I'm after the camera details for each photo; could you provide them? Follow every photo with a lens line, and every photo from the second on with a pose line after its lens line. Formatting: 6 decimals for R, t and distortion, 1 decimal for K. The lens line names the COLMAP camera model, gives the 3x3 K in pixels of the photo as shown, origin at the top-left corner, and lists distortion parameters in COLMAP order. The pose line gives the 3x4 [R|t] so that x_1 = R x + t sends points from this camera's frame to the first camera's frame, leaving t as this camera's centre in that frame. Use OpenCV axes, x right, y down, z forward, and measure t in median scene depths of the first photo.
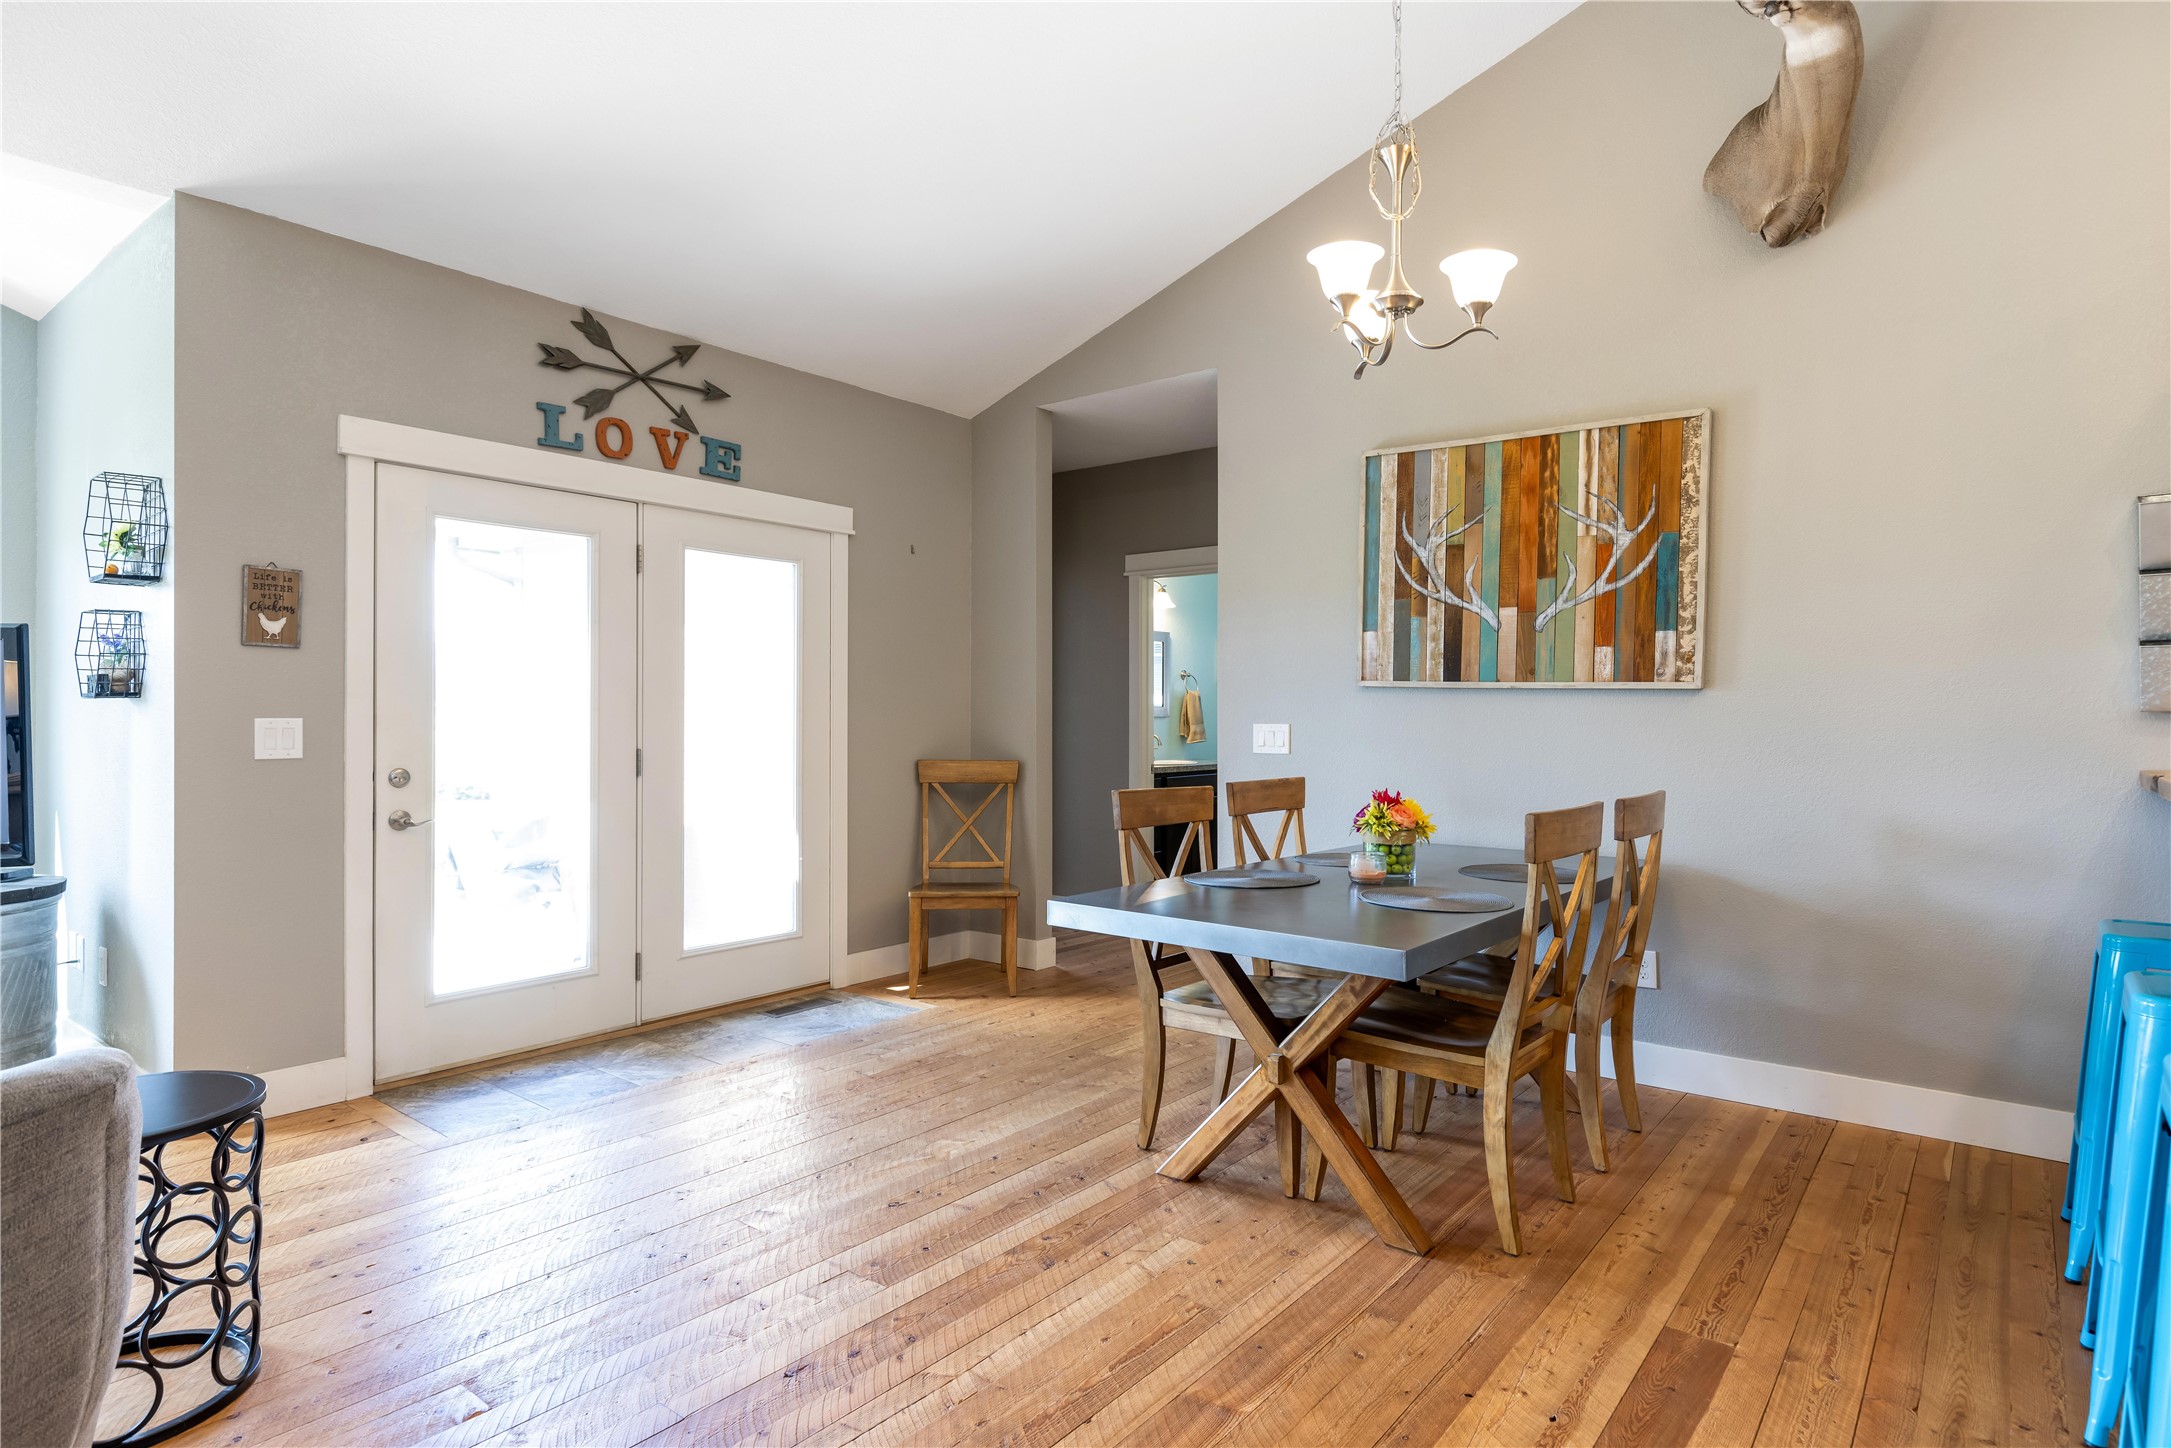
lens RADIAL K [[1161.3, 0, 1142.2], [0, 1161.3, 714.7], [0, 0, 1]] dist [0.001237, 0.001371]
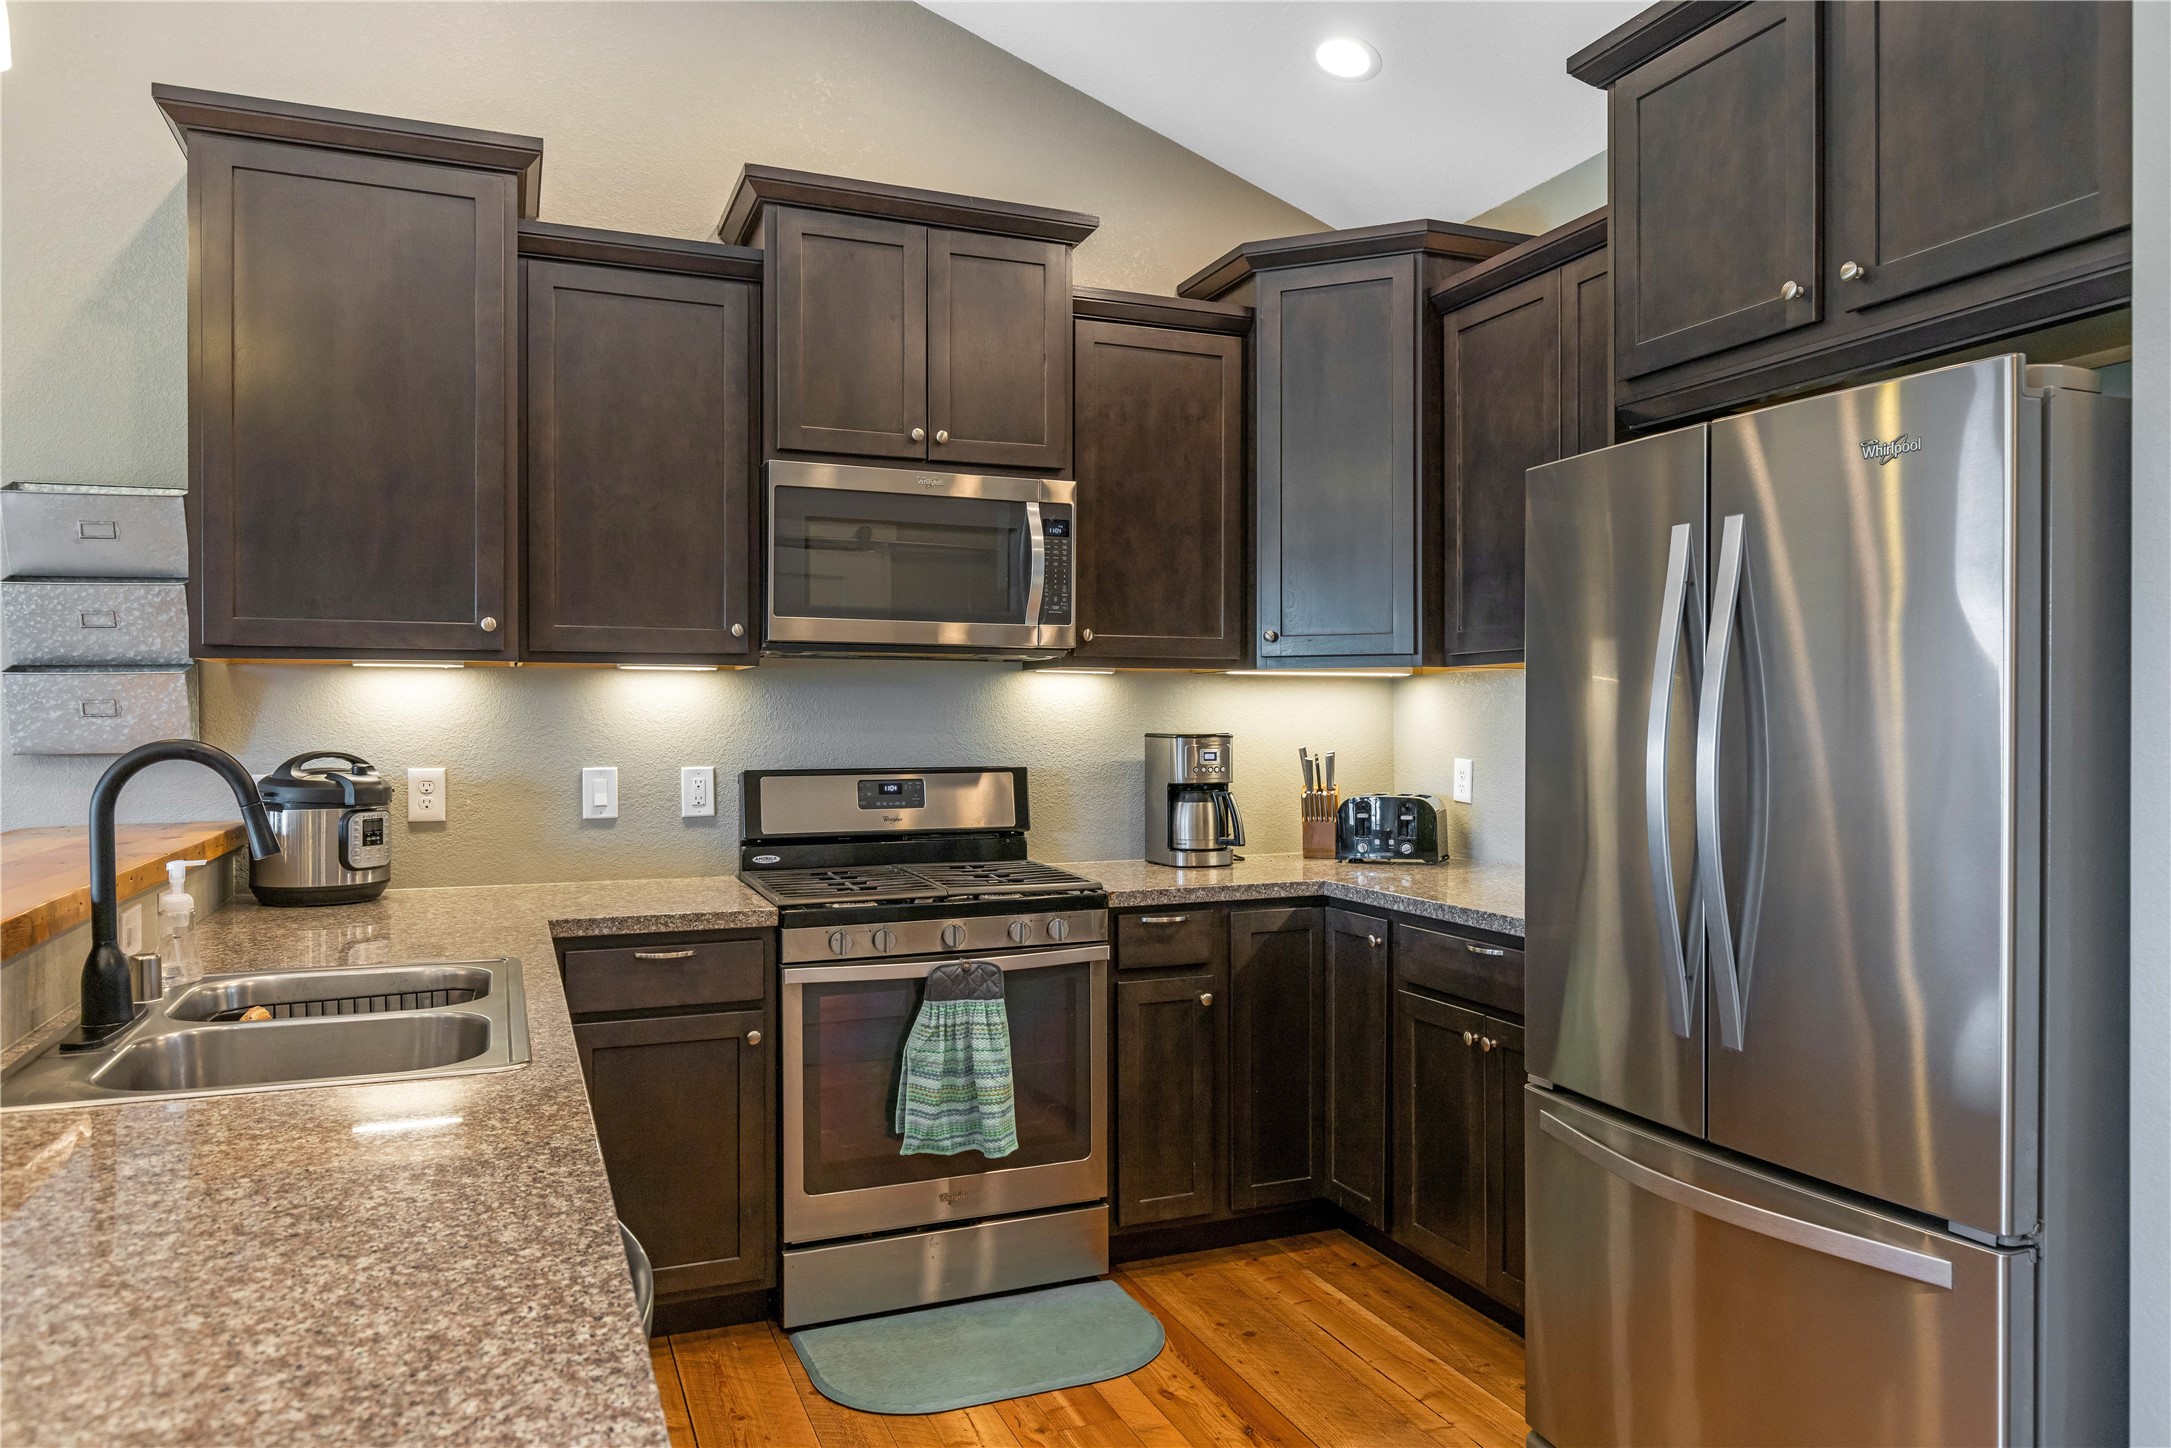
lens RADIAL K [[1453.9, 0, 1094.8], [0, 1453.9, 725.9], [0, 0, 1]] dist [-0.007120, -0.002171]
pose [[0.484865, -0.008852, 0.874544, 0.275509], [0.002934, 0.999960, 0.008495, -0.022032], [-0.874584, -0.001553, 0.484872, -0.087640]]
